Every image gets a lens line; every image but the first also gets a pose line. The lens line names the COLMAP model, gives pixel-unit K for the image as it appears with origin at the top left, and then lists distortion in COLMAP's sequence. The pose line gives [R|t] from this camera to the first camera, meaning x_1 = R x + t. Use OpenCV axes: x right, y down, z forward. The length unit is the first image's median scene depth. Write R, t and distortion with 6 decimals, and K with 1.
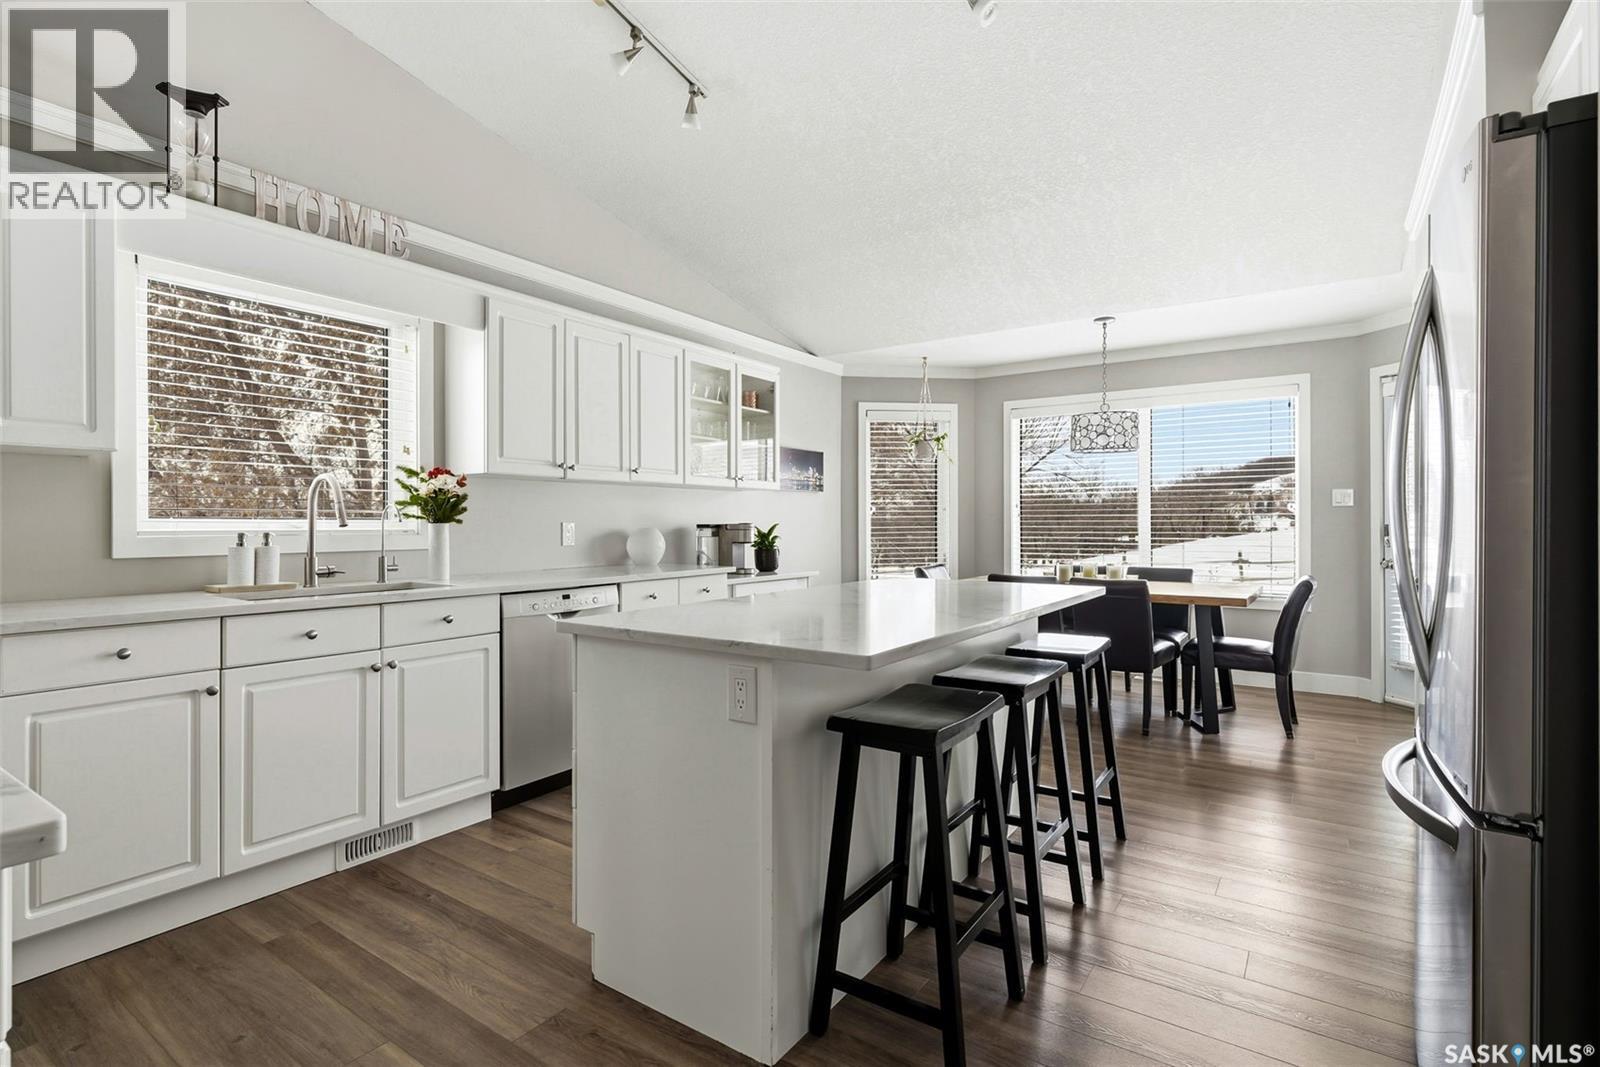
lens RADIAL K [[773.9, 0, 804.7], [0, 773.9, 528.8], [0, 0, 1]] dist [0.001308, -0.000246]
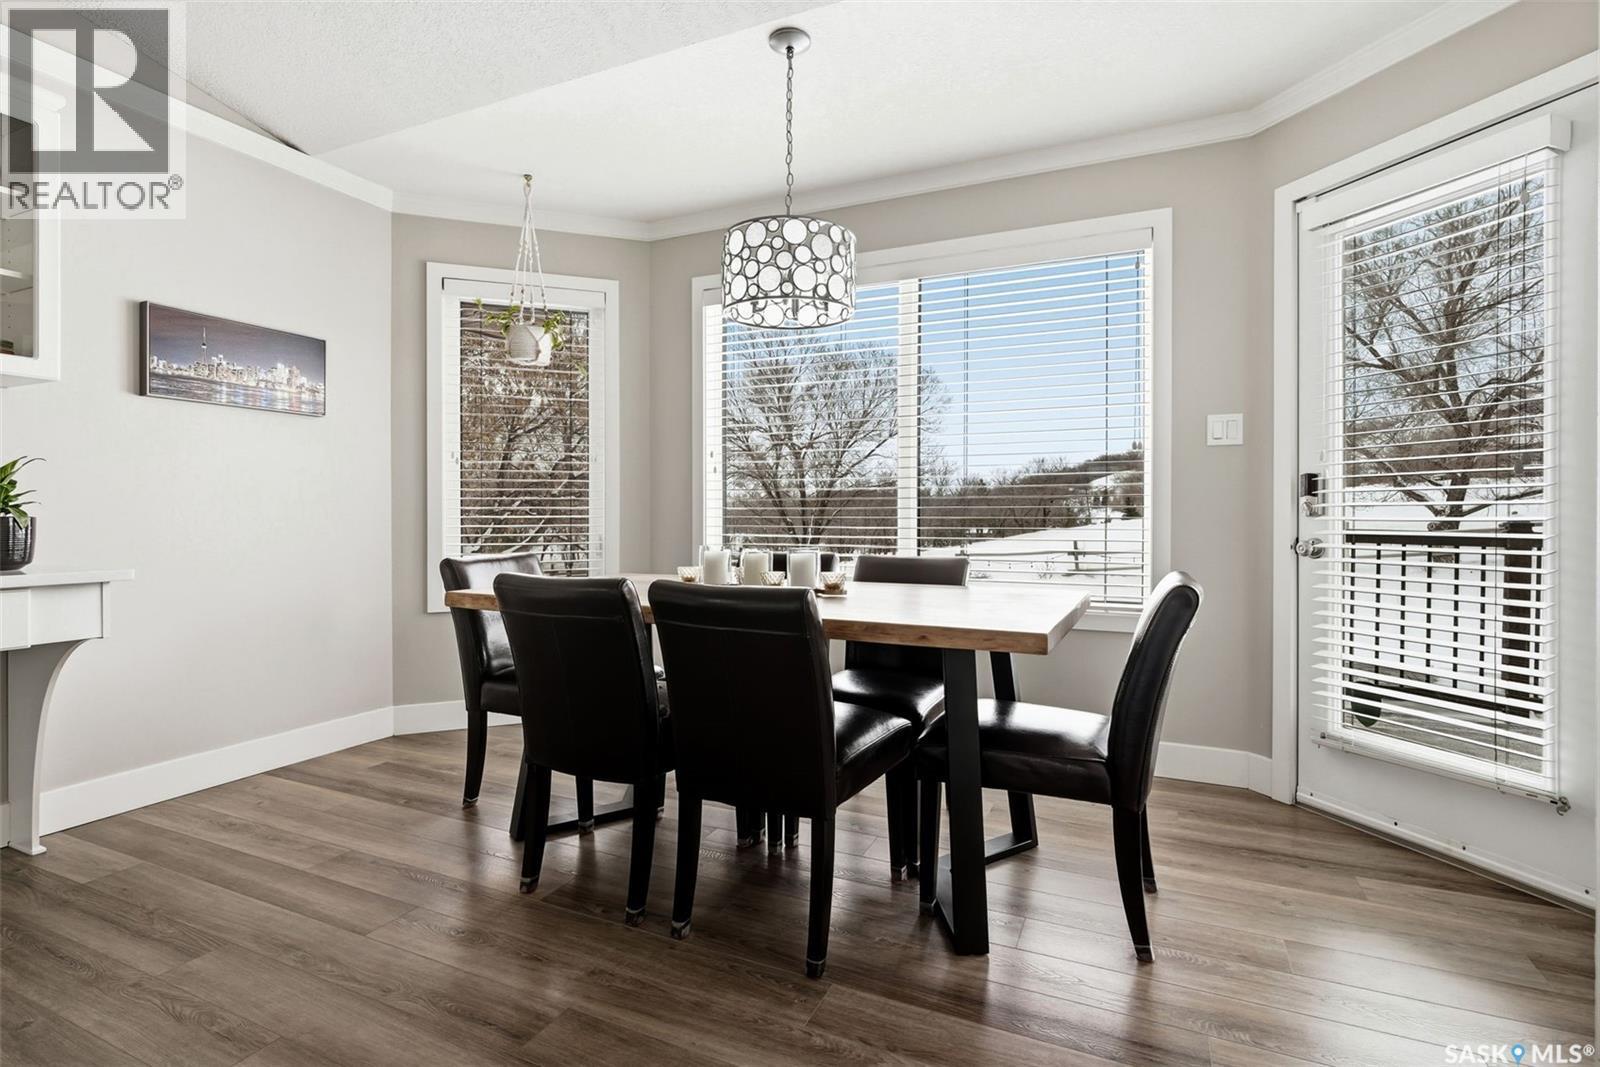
lens RADIAL K [[787.3, 0, 805.9], [0, 787.3, 526.2], [0, 0, 1]] dist [-0.003458, -0.000948]
pose [[0.984238, 0.003016, 0.176821, 0.305616], [-0.003933, 0.999981, 0.004839, 0.028341], [-0.176803, -0.005459, 0.984231, 0.507417]]
